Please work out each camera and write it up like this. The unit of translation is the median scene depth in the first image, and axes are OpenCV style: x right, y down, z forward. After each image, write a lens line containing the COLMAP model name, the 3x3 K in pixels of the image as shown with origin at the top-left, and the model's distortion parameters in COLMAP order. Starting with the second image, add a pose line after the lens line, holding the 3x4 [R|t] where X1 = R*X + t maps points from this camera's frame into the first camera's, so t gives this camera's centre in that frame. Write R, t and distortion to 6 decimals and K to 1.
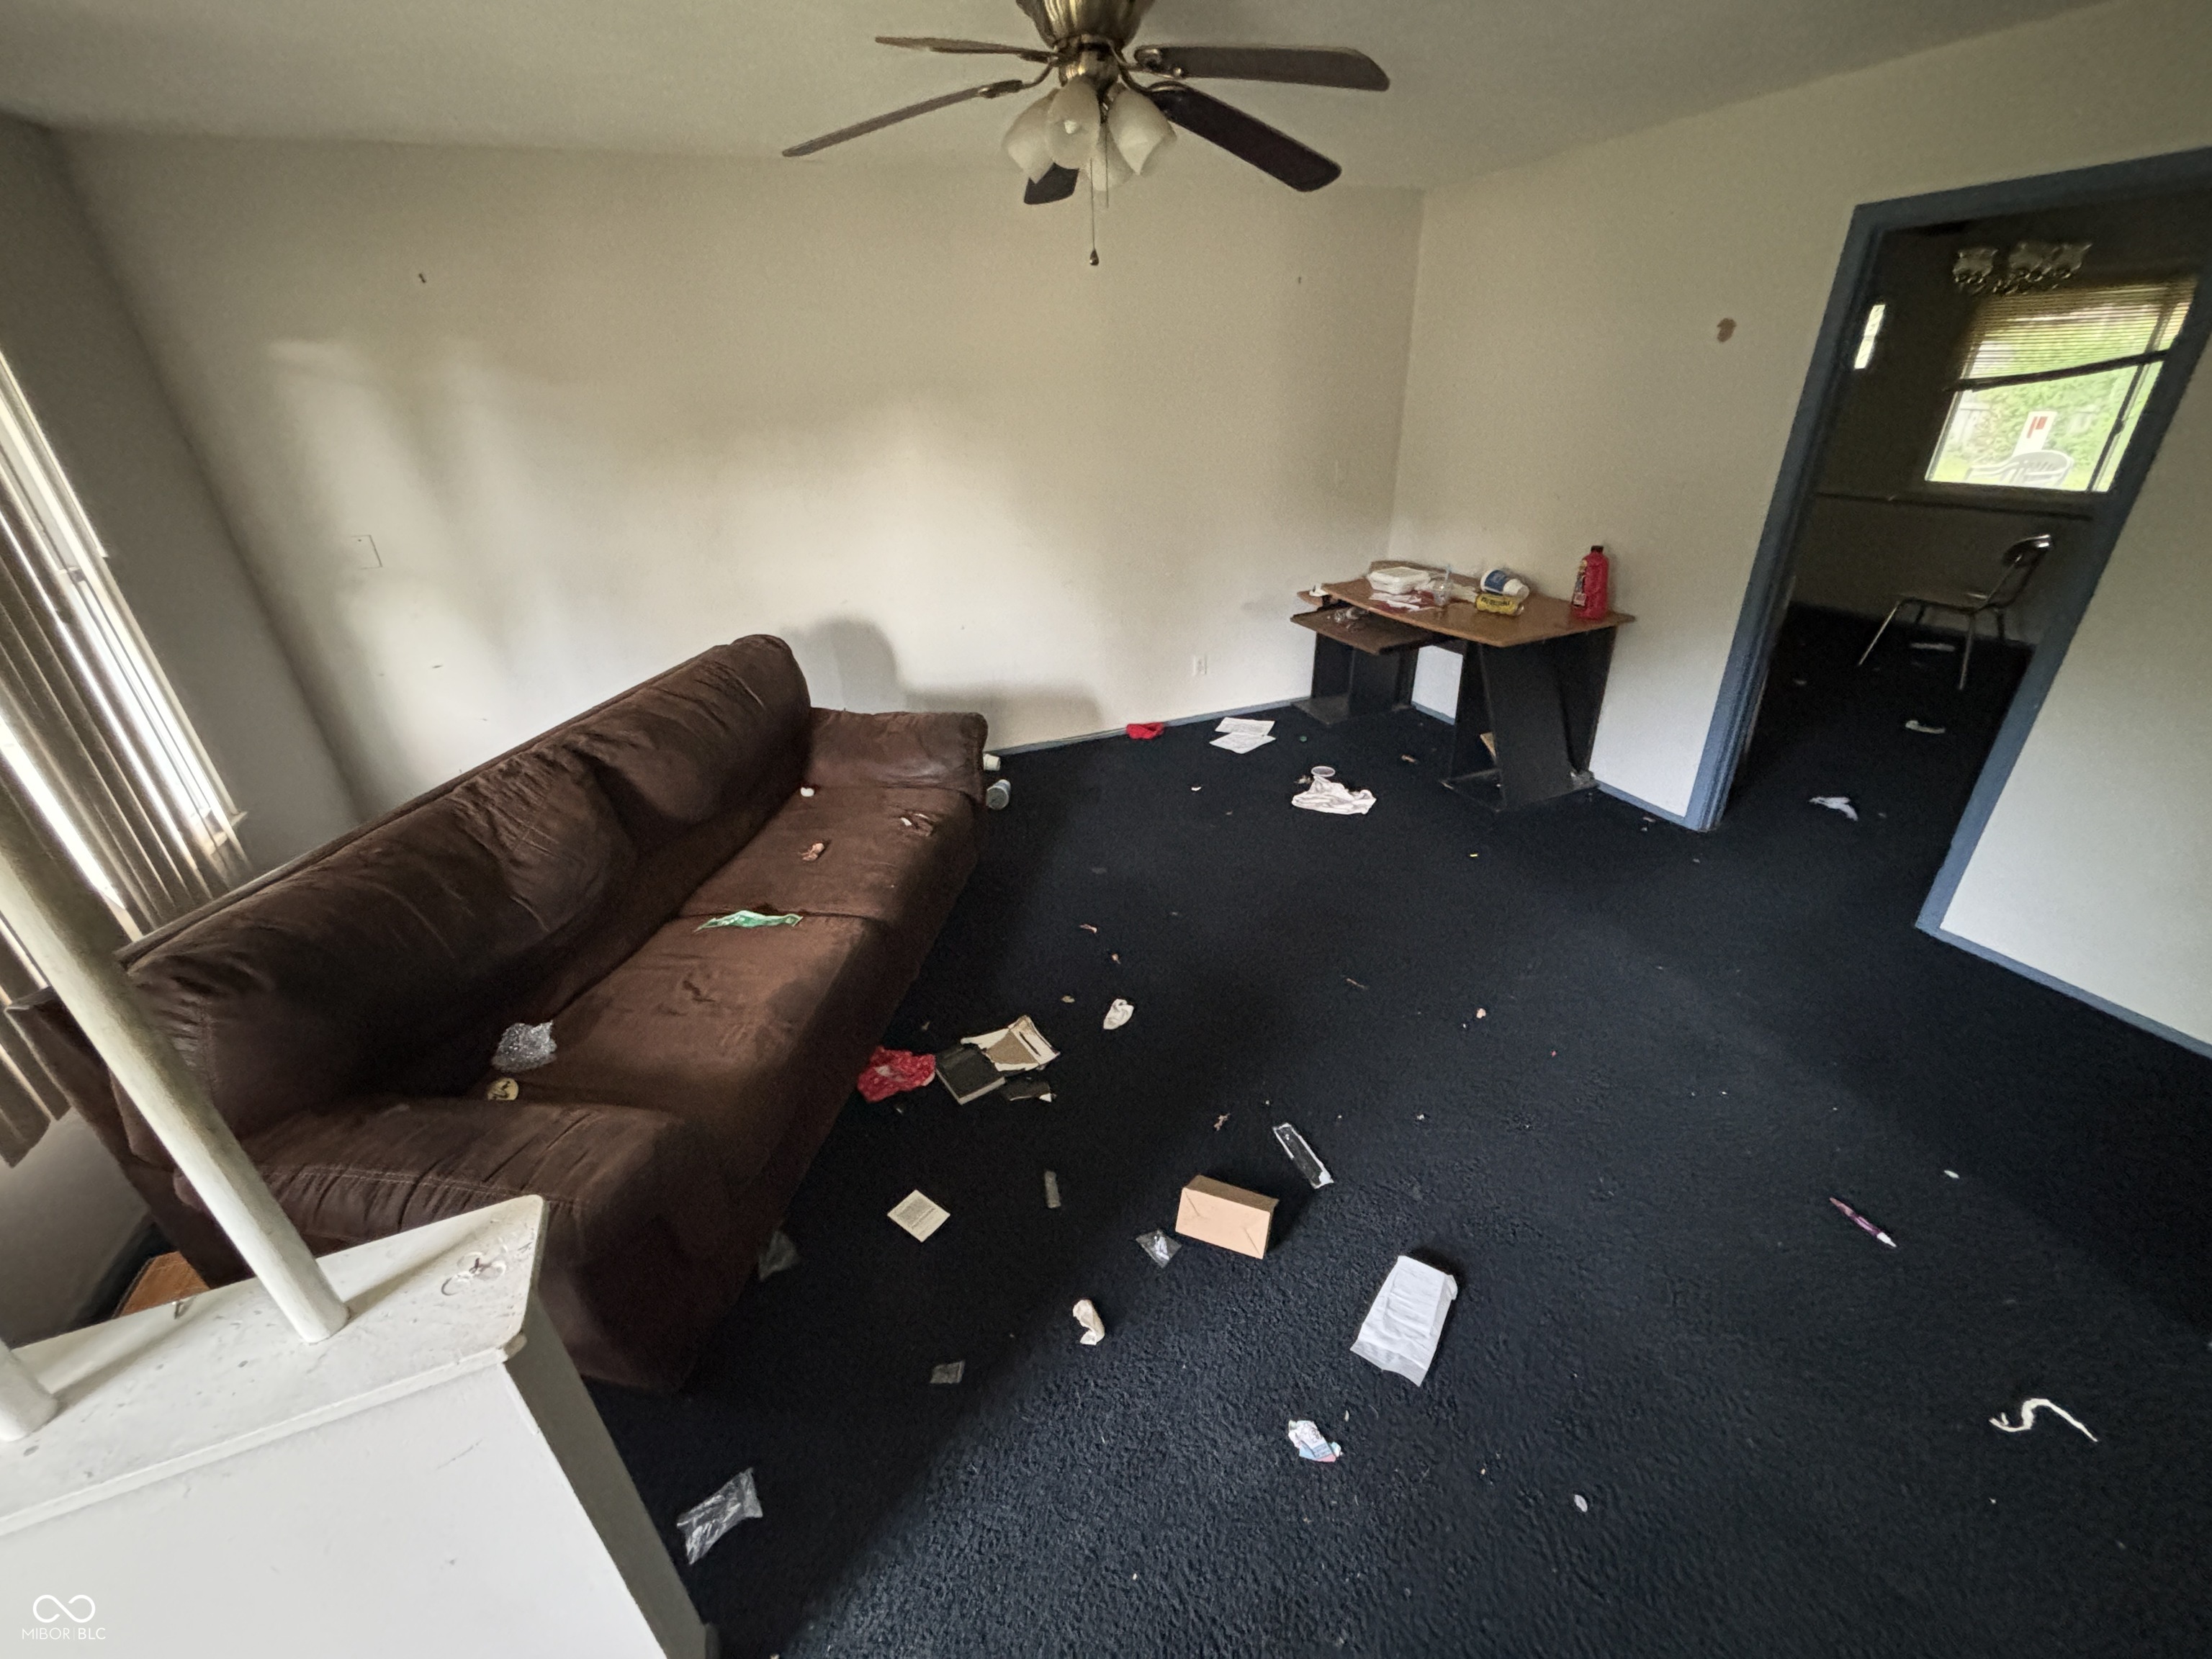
lens RADIAL K [[892.5, 0, 1114.5], [0, 892.5, 825.0], [0, 0, 1]] dist [0.002524, -0.000209]
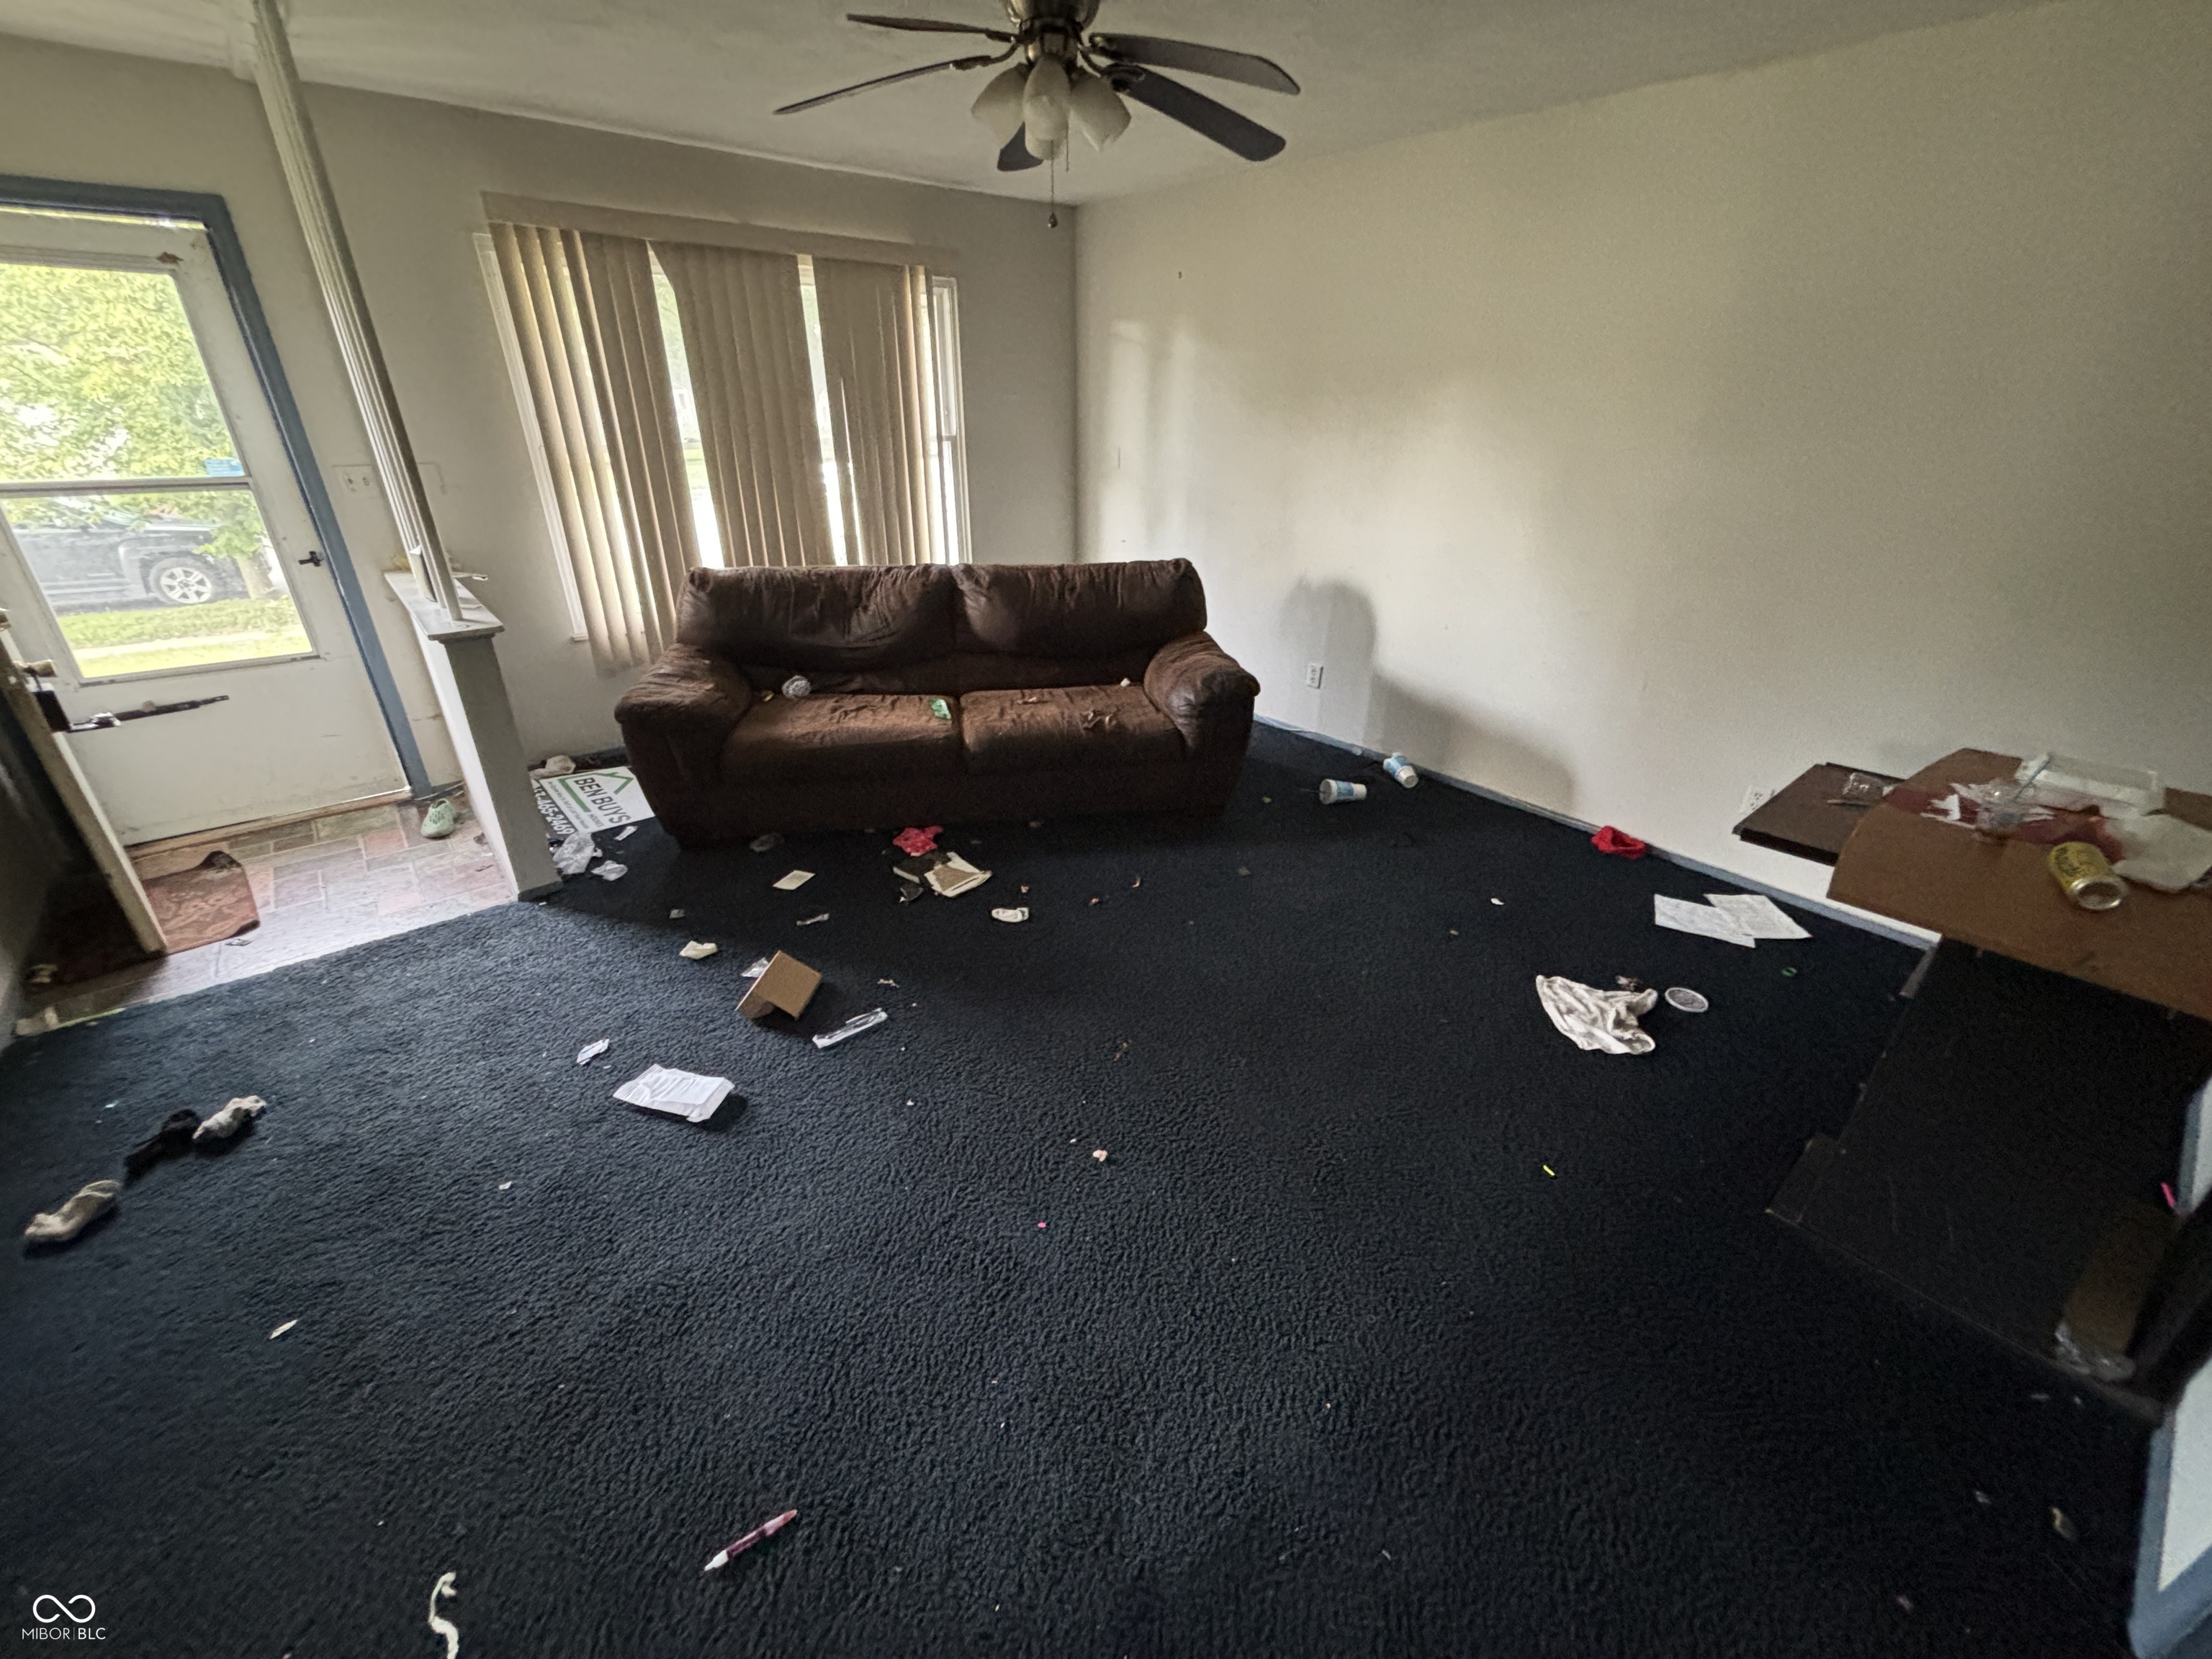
lens RADIAL K [[892.5, 0, 1110.5], [0, 892.5, 833.7], [0, 0, 1]] dist [0.002524, -0.000209]
pose [[0.298533, 0.457702, -0.837488, 0.685864], [-0.445419, 0.842893, 0.301881, -0.195754], [0.844085, 0.282912, 0.455501, 0.418006]]
